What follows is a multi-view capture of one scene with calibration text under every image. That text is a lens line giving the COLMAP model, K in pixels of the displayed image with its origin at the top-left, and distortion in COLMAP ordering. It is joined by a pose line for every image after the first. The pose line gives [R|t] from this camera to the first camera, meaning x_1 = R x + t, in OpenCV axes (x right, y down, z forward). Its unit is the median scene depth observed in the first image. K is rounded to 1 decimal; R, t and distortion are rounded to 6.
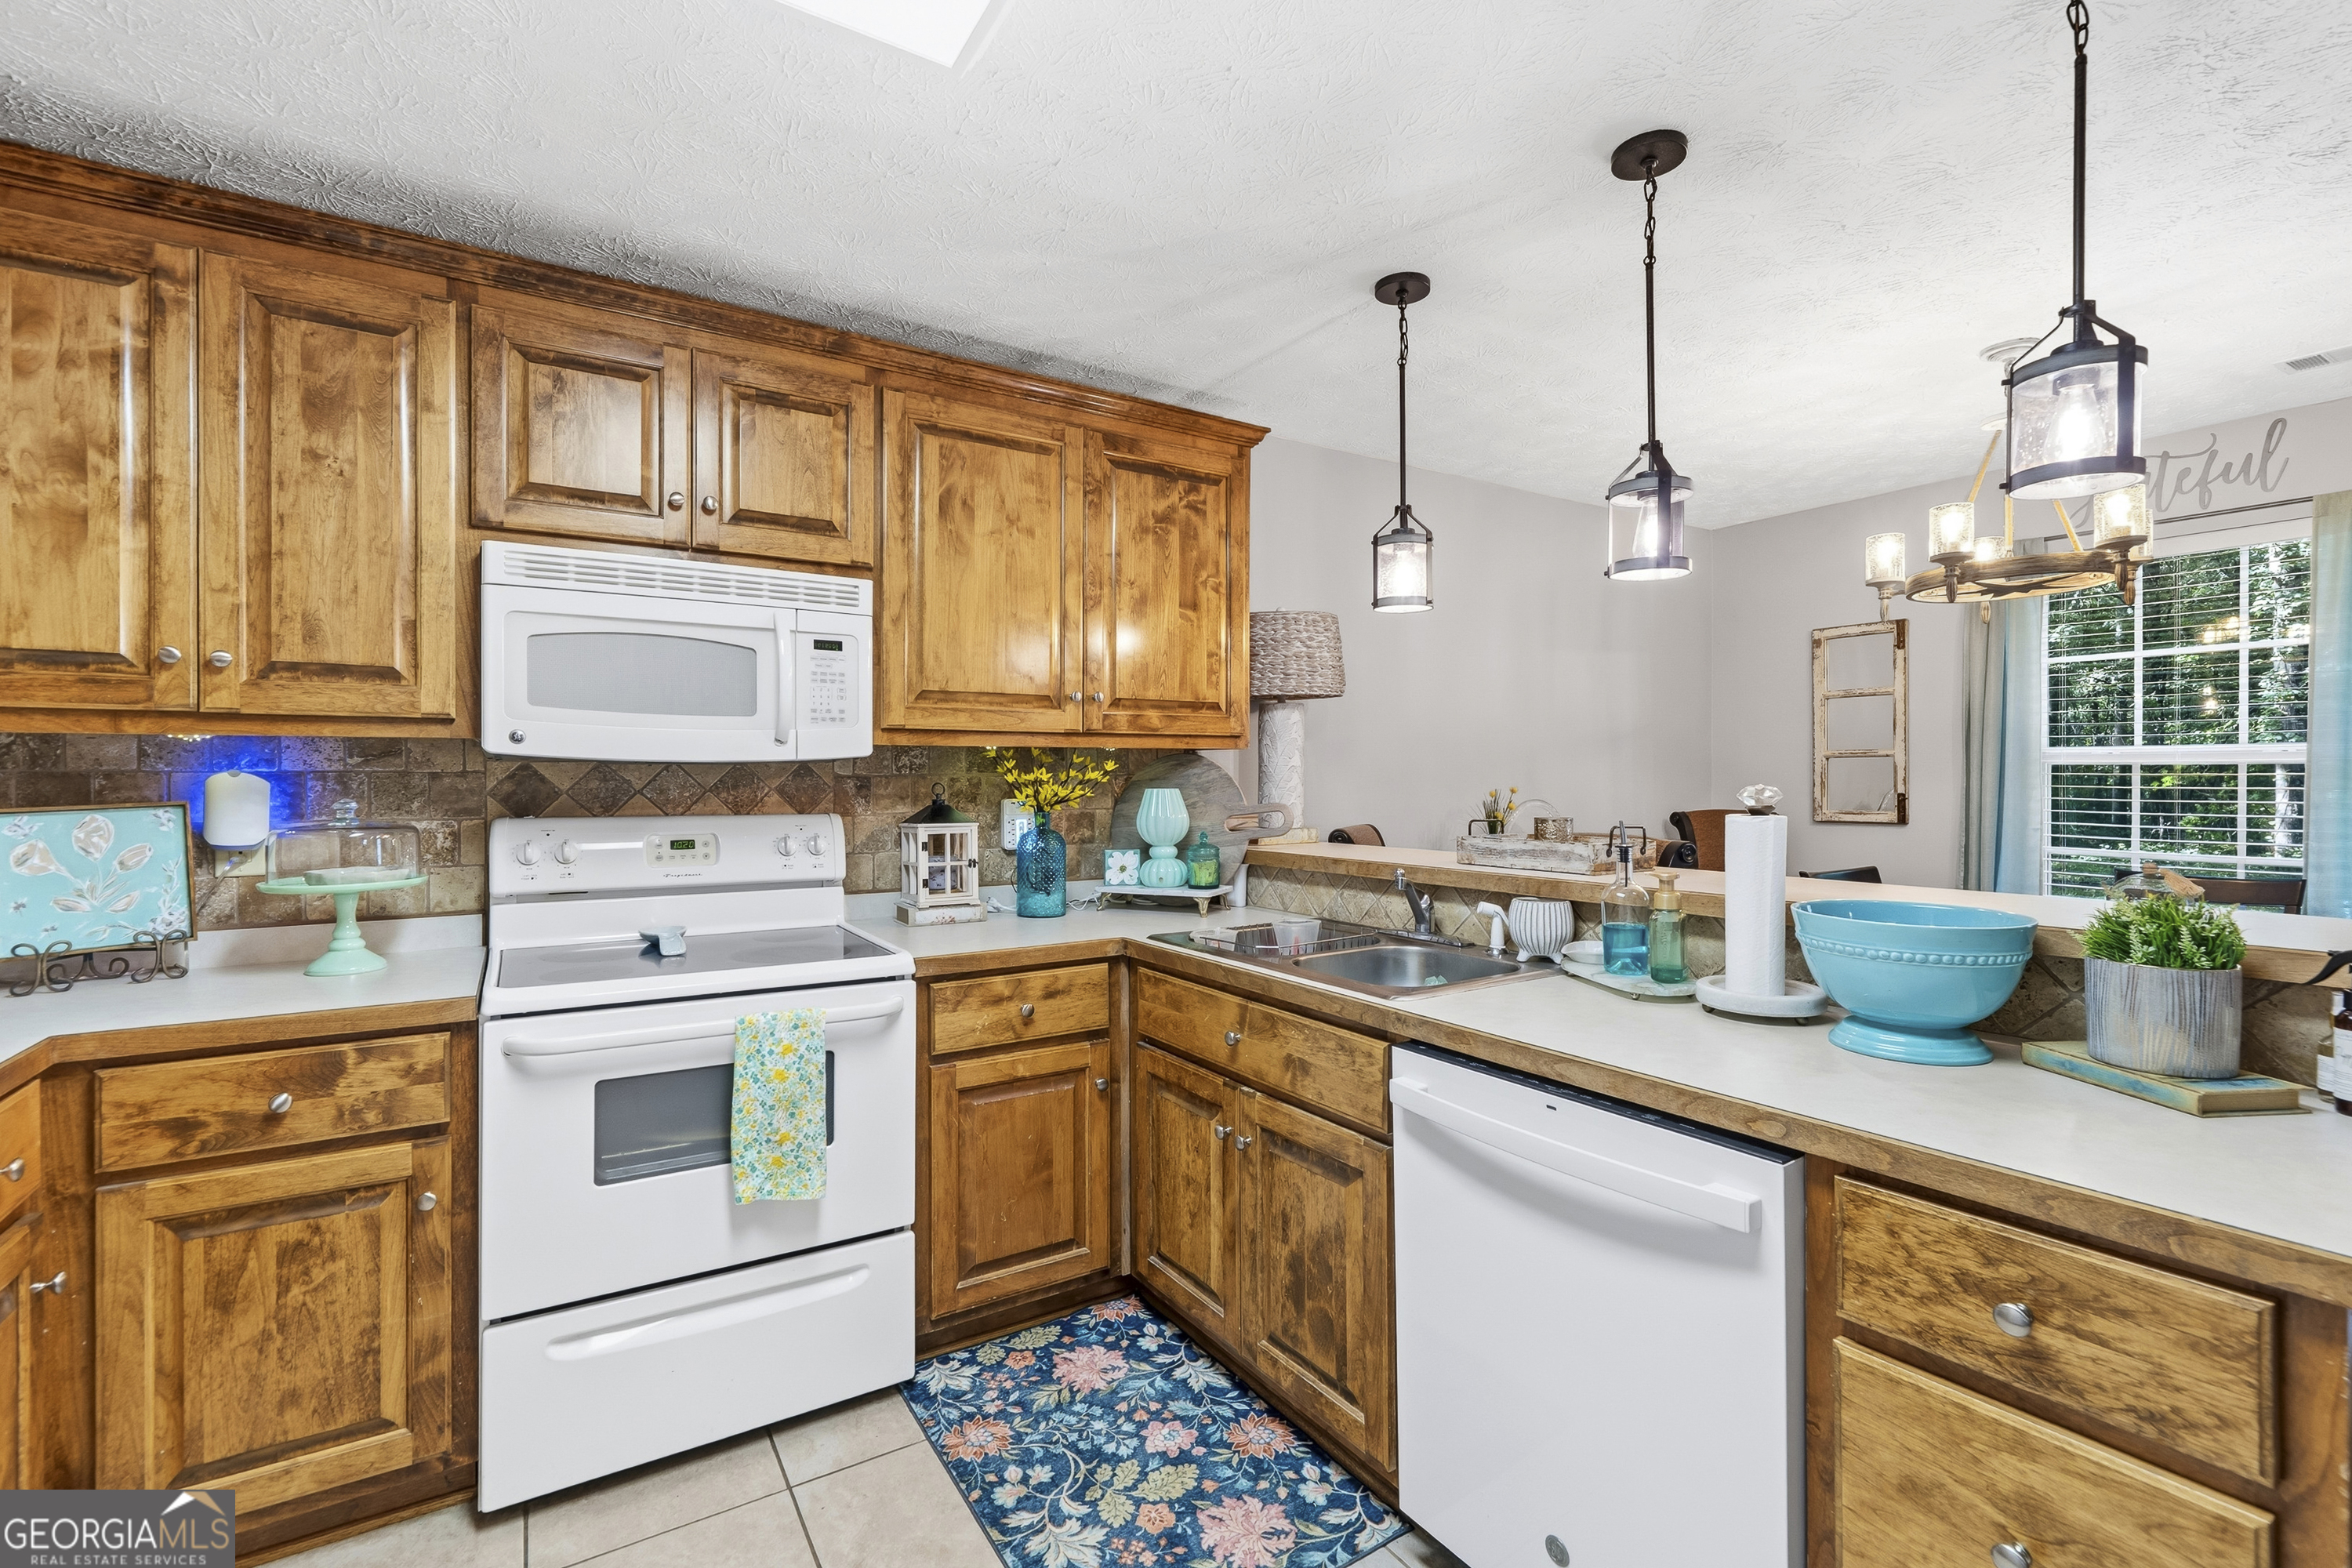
lens RADIAL K [[1021.0, 0, 1165.3], [0, 1021.0, 780.6], [0, 0, 1]] dist [-0.001864, 0.000295]
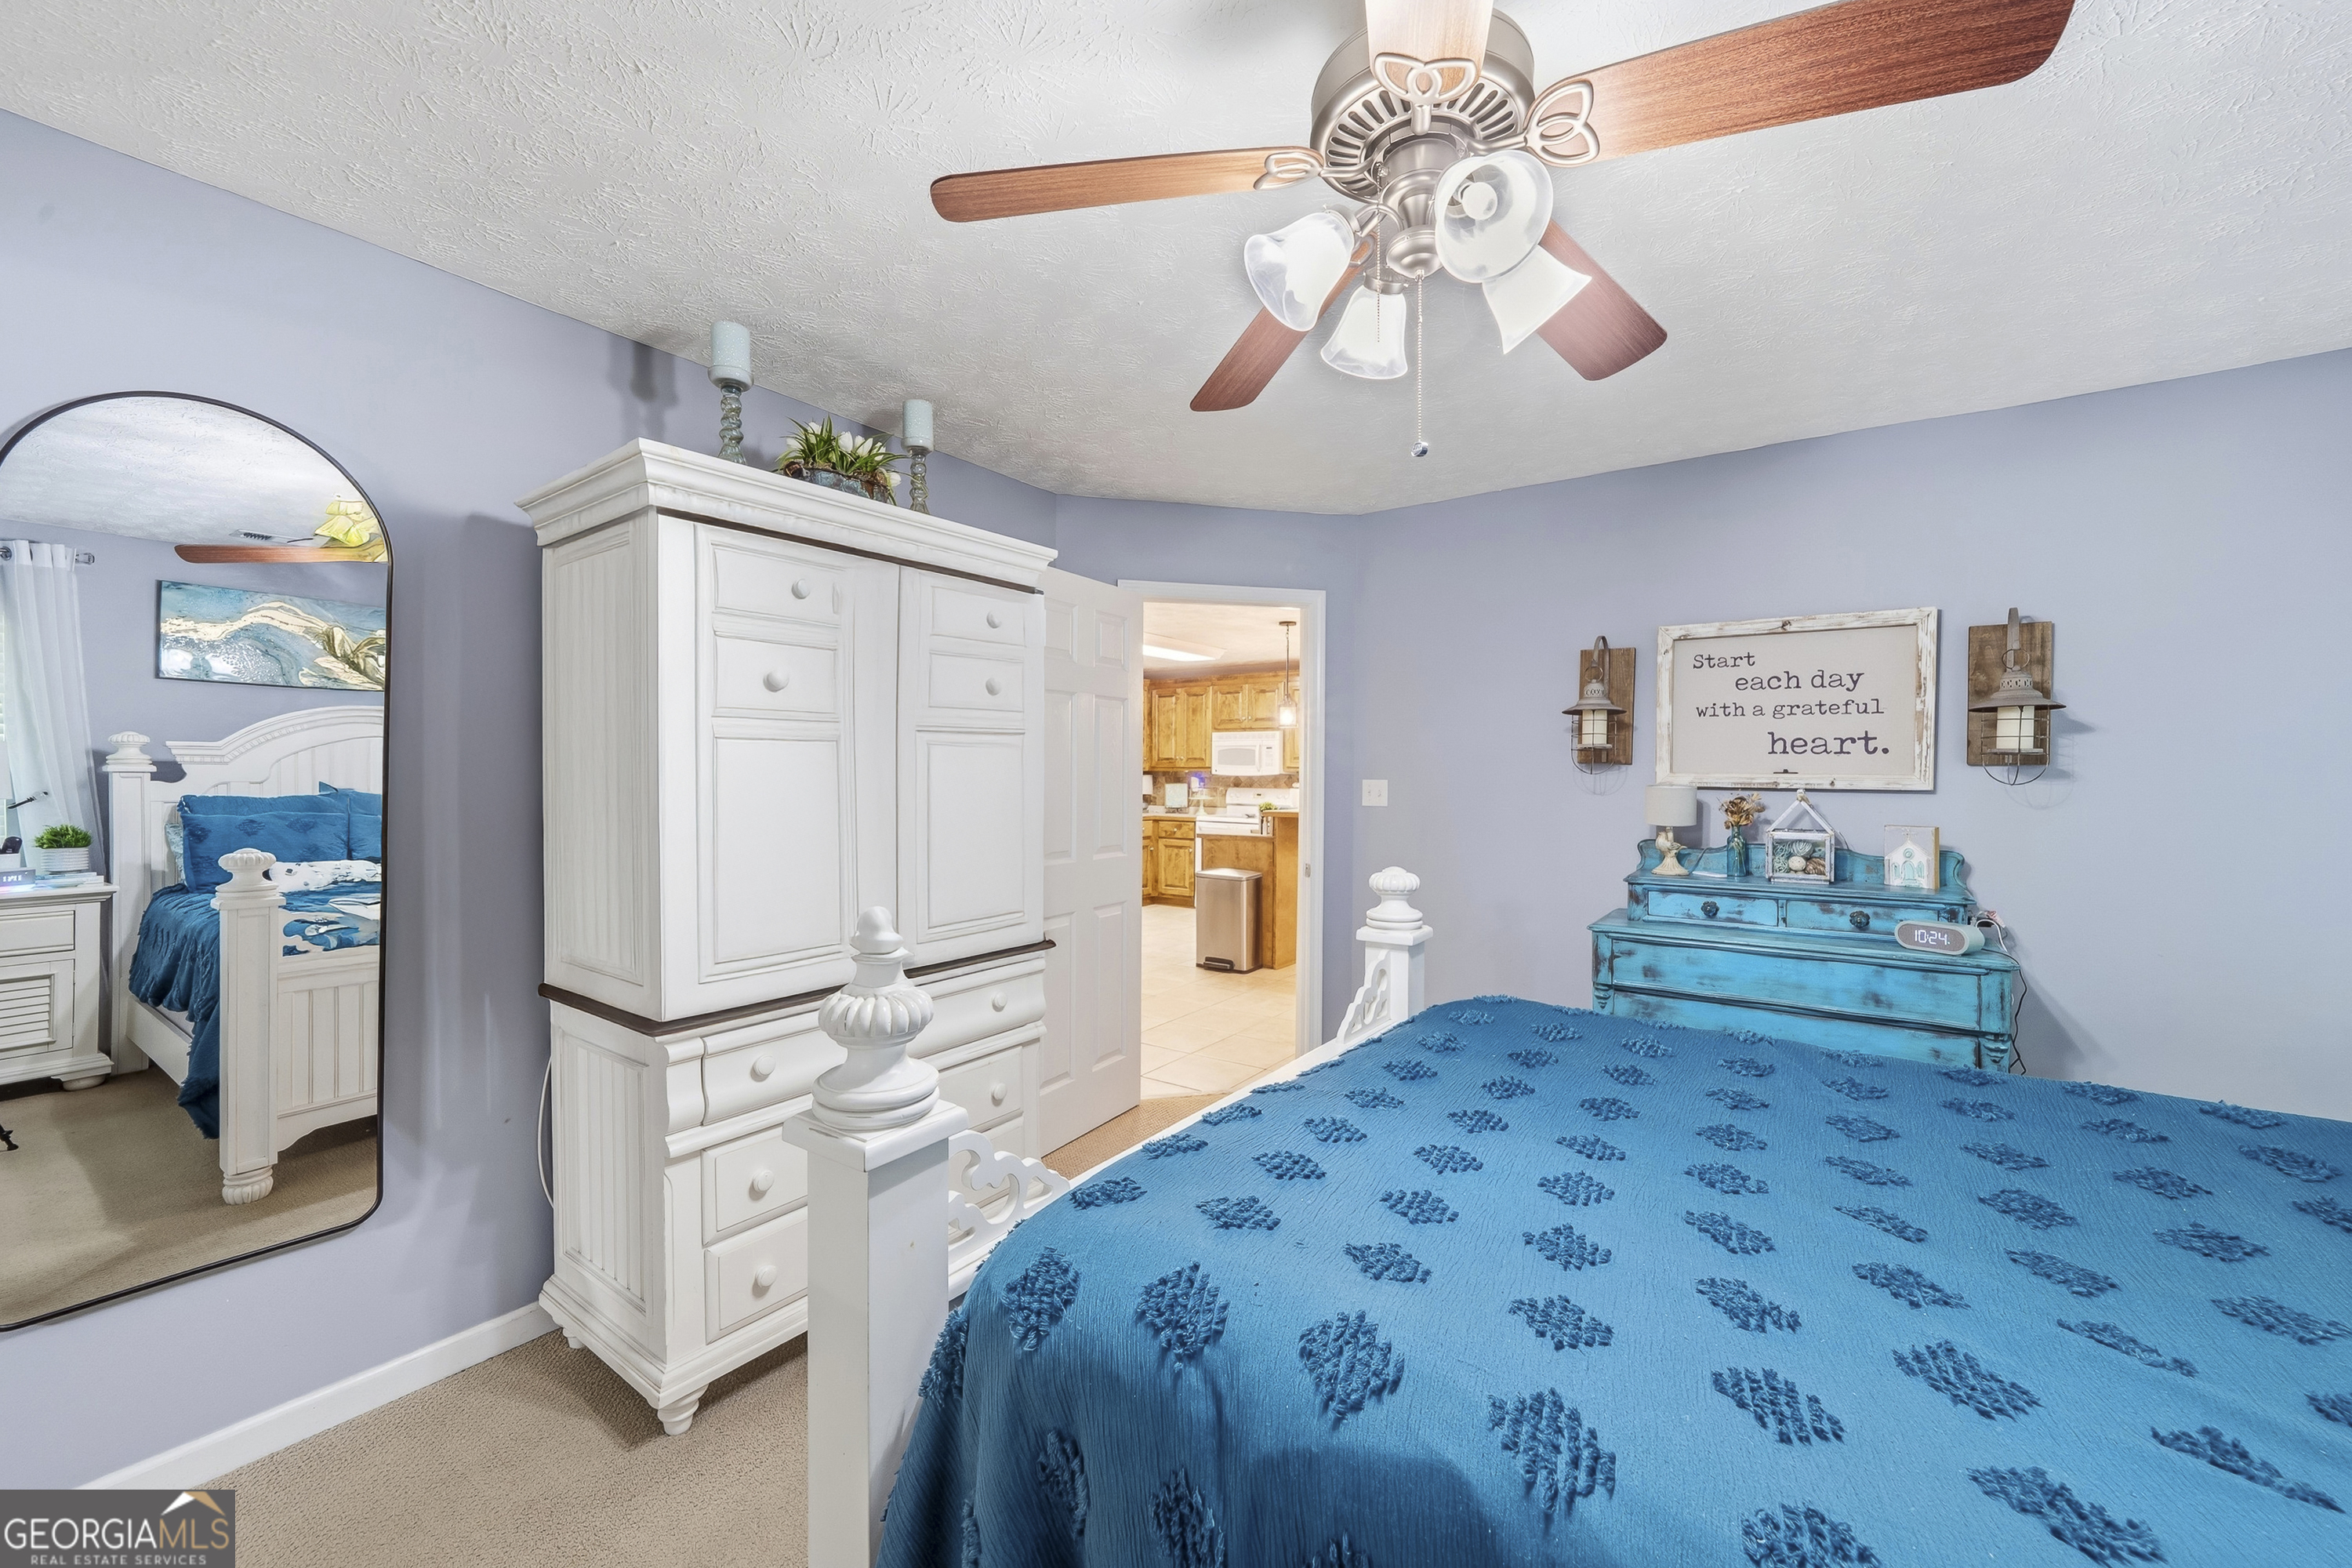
lens RADIAL K [[919.0, 0, 1168.5], [0, 919.0, 796.1], [0, 0, 1]] dist [-0.002210, -0.000331]
pose [[0.385068, 0.025548, -0.922534, 3.349130], [-0.009049, 0.999673, 0.023907, -0.022695], [0.922844, -0.000858, 0.385174, -0.941575]]
